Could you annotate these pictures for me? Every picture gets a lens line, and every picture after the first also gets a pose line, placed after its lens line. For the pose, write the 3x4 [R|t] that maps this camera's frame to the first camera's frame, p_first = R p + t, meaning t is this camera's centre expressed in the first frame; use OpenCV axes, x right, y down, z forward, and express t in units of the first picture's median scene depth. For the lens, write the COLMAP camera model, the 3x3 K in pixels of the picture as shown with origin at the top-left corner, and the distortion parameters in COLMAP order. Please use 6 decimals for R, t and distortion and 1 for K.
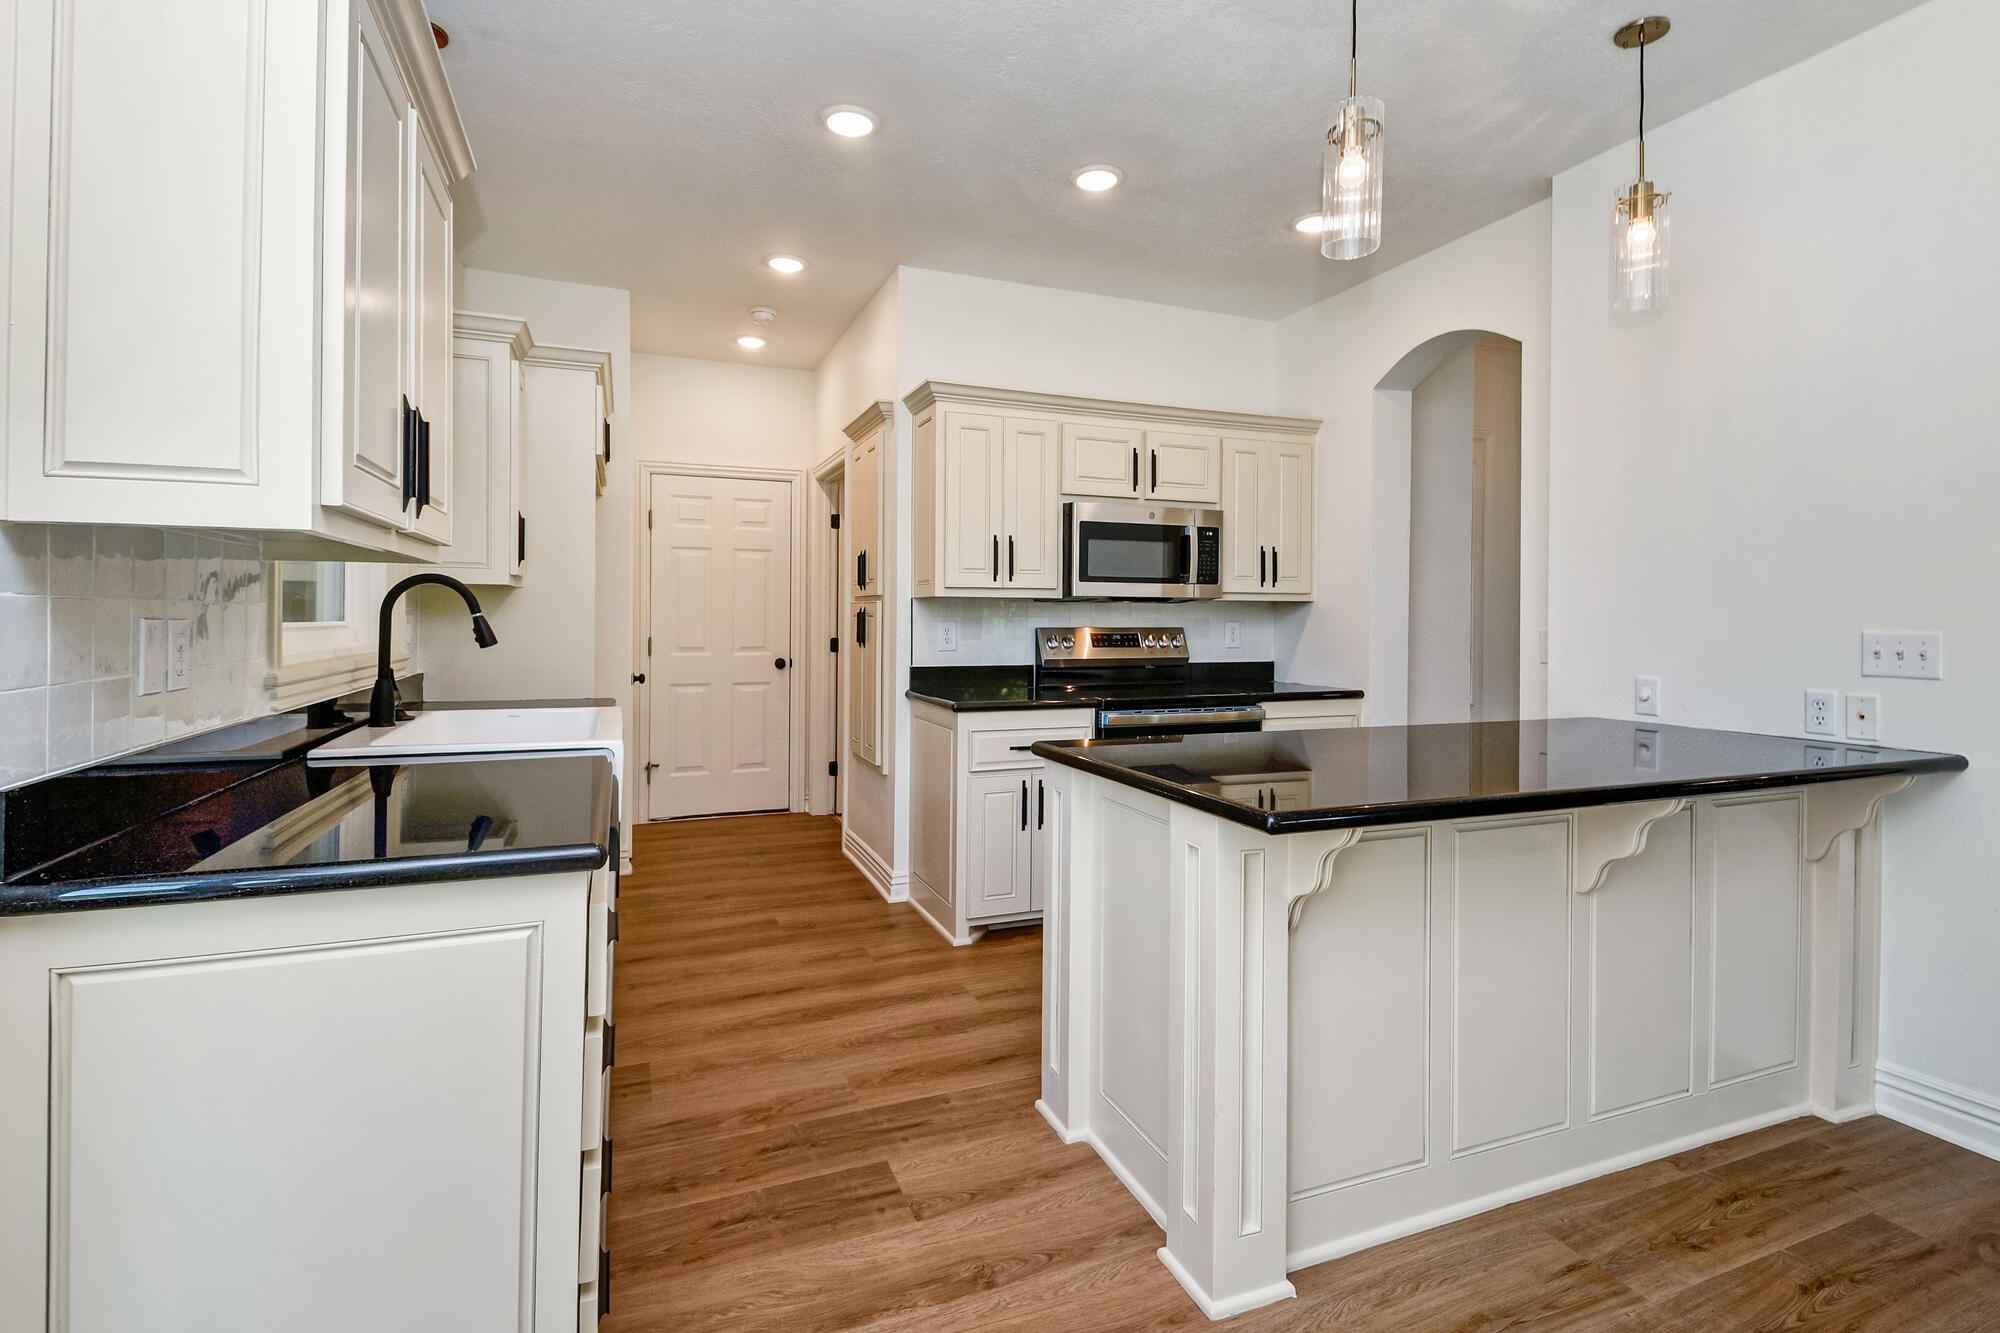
lens RADIAL K [[922.6, 0, 989.5], [0, 922.6, 618.4], [0, 0, 1]] dist [0.003540, -0.000114]
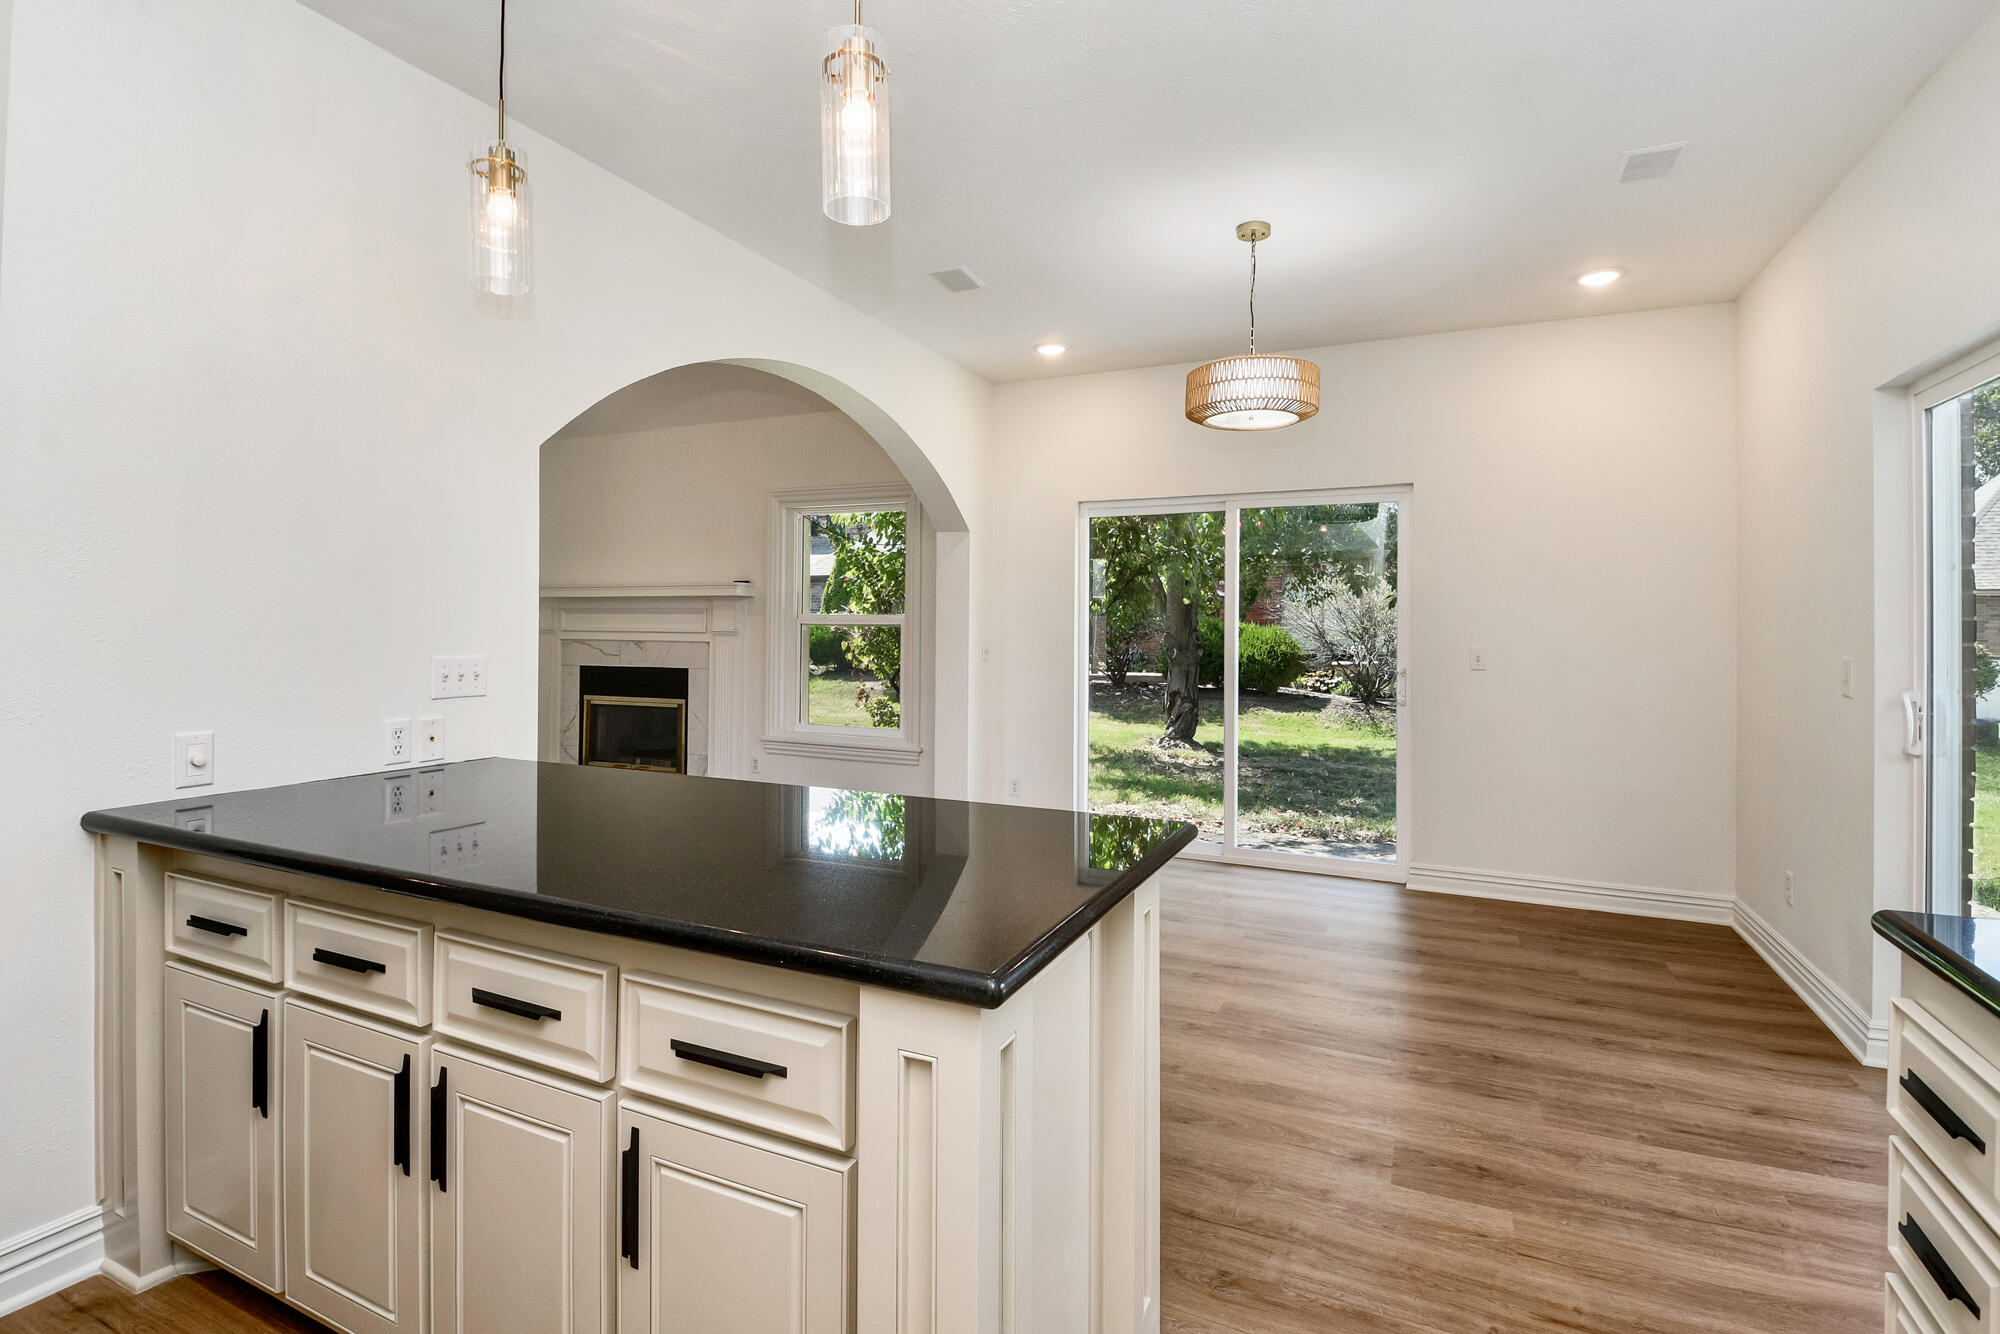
lens RADIAL K [[945.7, 0, 989.6], [0, 945.7, 624.7], [0, 0, 1]] dist [0.001114, -0.000129]
pose [[-0.685944, -0.010011, 0.727585, -0.162388], [-0.014609, 0.999893, -0.000015, -0.018915], [-0.727508, -0.010640, -0.686017, 0.794855]]
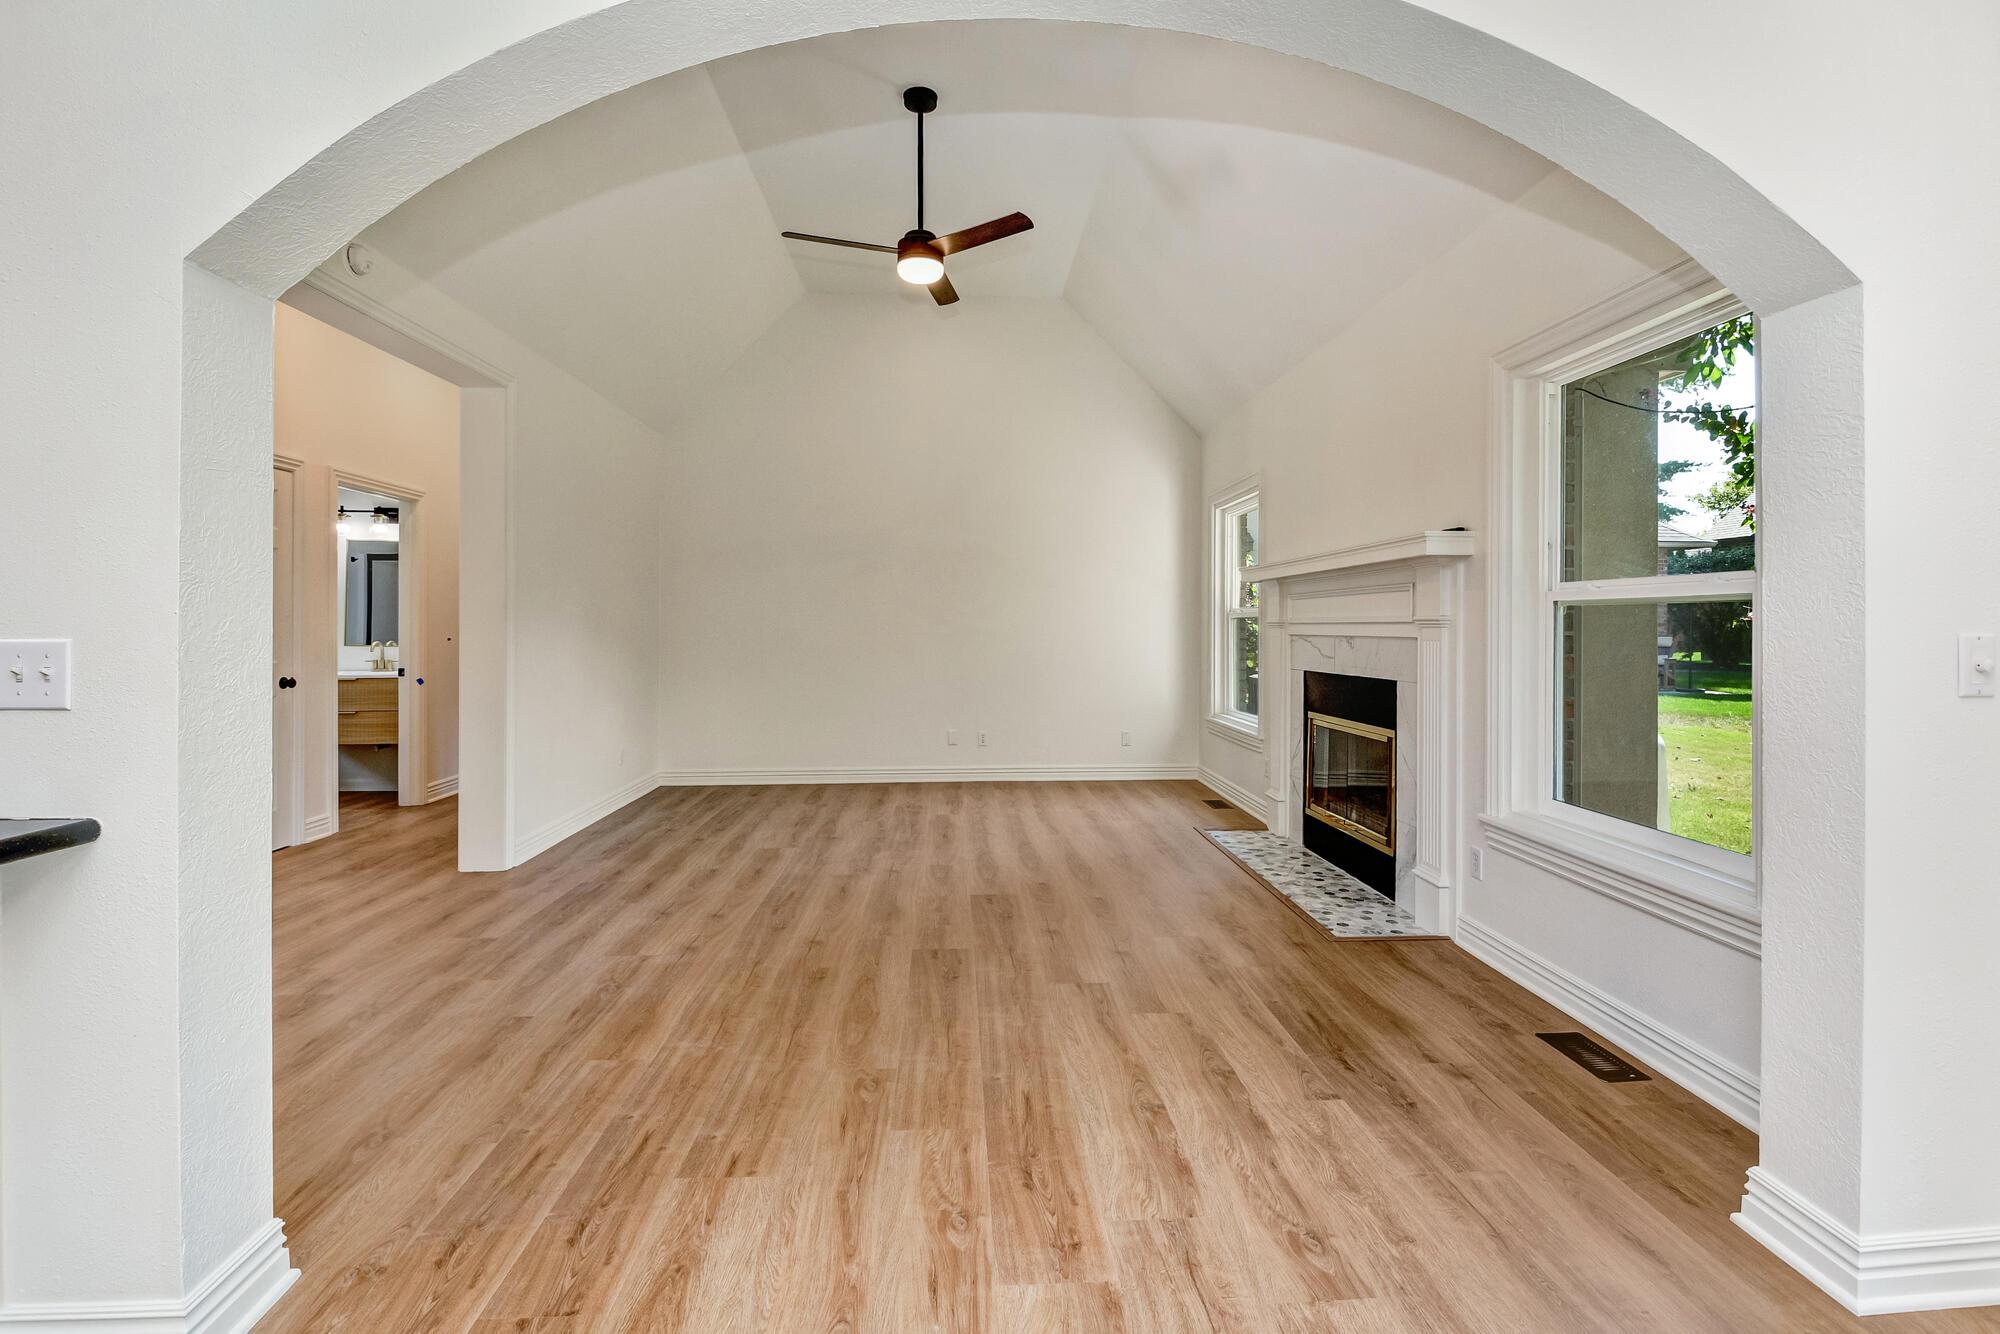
lens RADIAL K [[918.0, 0, 1002.7], [0, 918.0, 624.7], [0, 0, 1]] dist [0.017523, -0.018989]
pose [[0.316226, -0.005601, 0.948667, 0.359776], [0.000967, 0.999984, 0.005582, 0.000450], [-0.948683, -0.000848, 0.316226, 0.085045]]
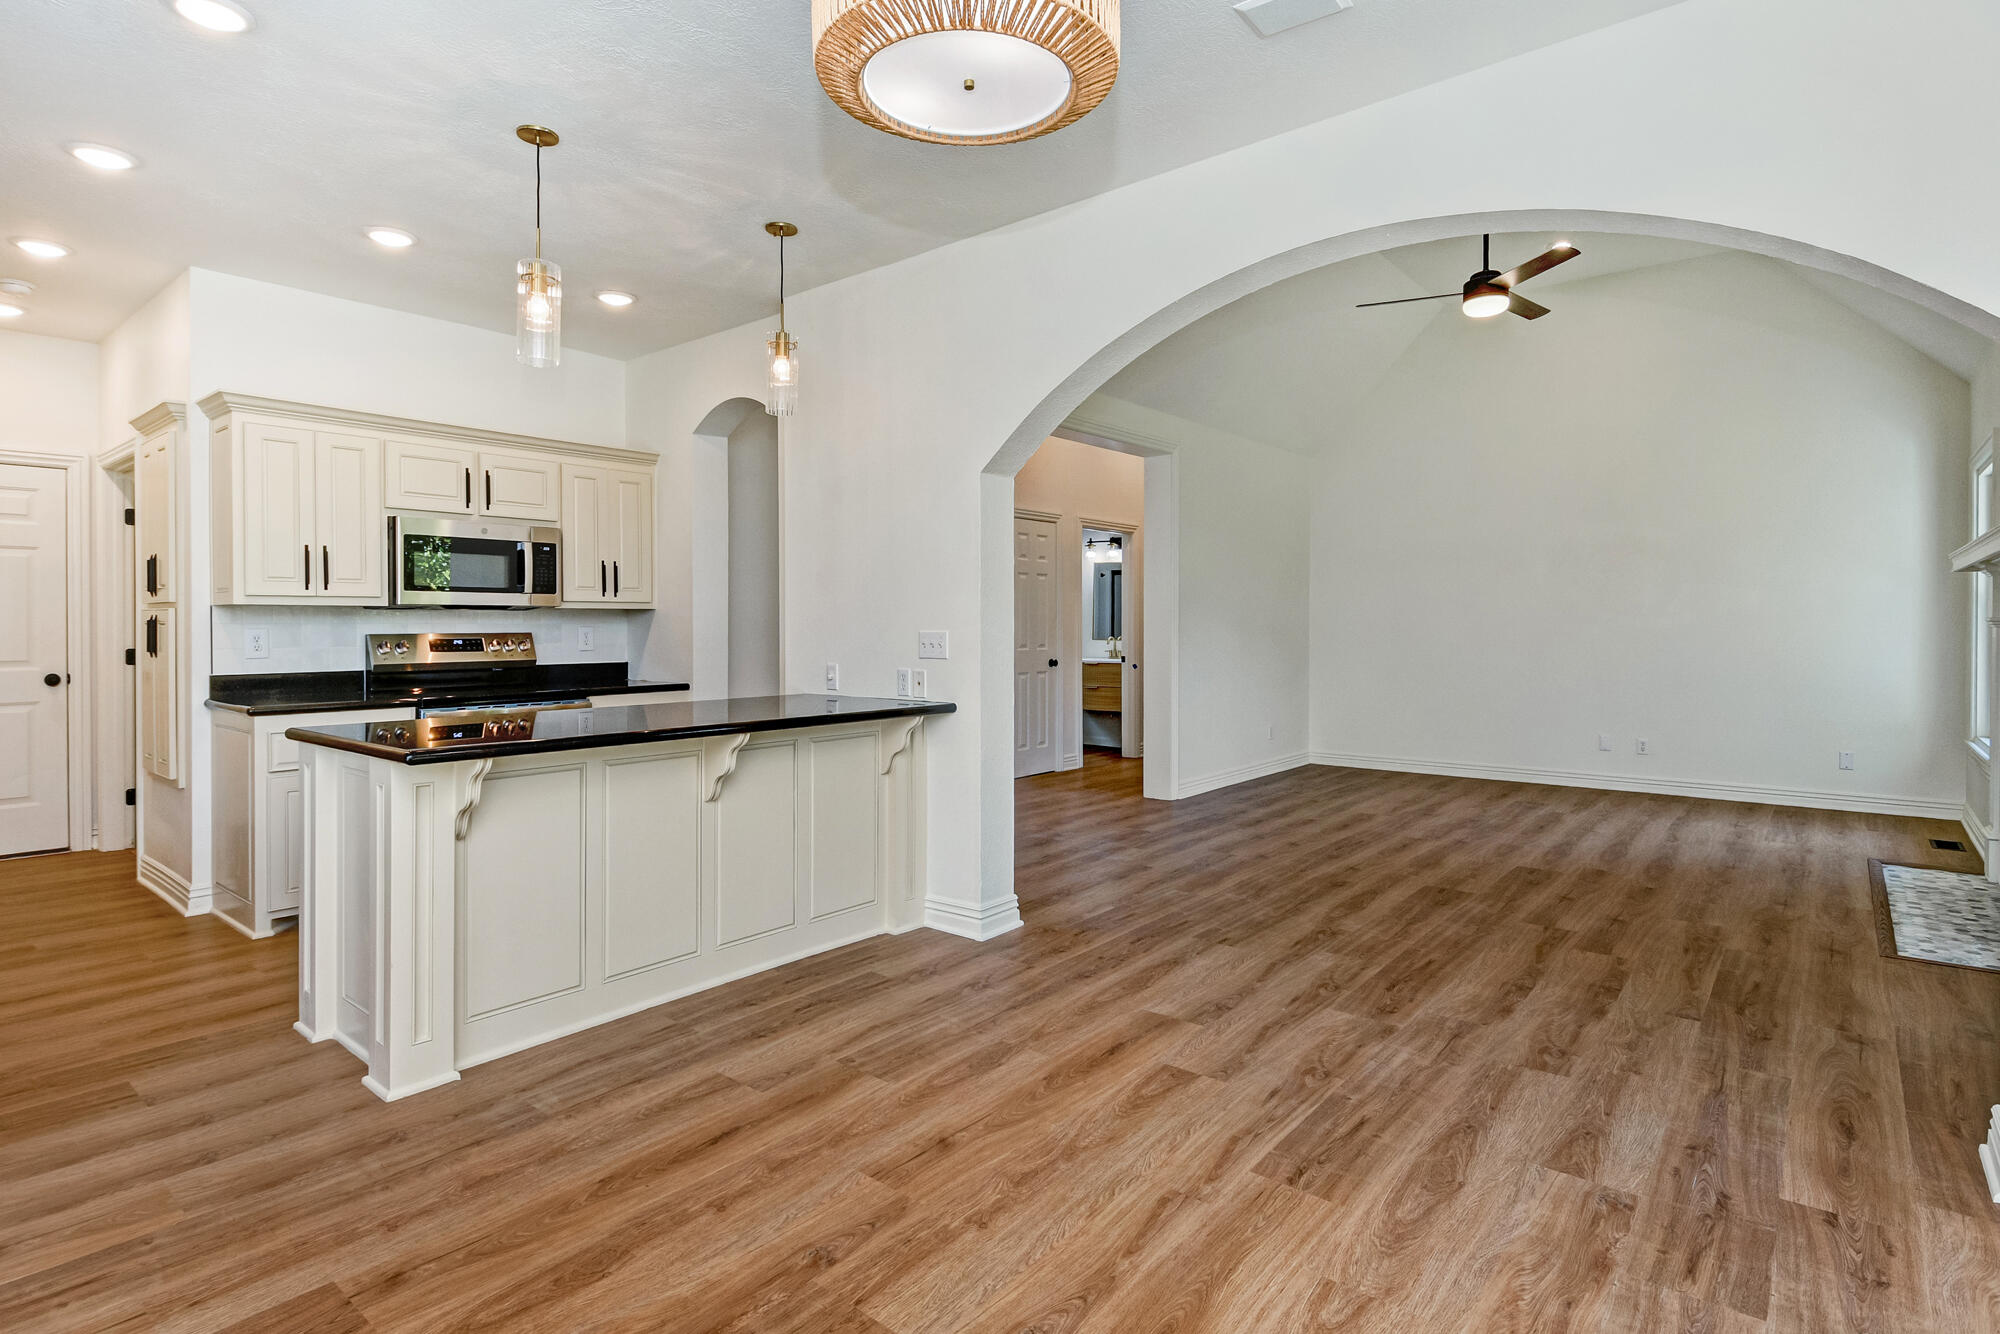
lens RADIAL K [[1004.2, 0, 1002.7], [0, 1004.2, 632.9], [0, 0, 1]] dist [0.026550, -0.024037]
pose [[0.873934, -0.010326, 0.485935, 0.136530], [0.005200, 0.999916, 0.011895, -0.001310], [-0.486017, -0.007868, 0.873914, -0.373017]]
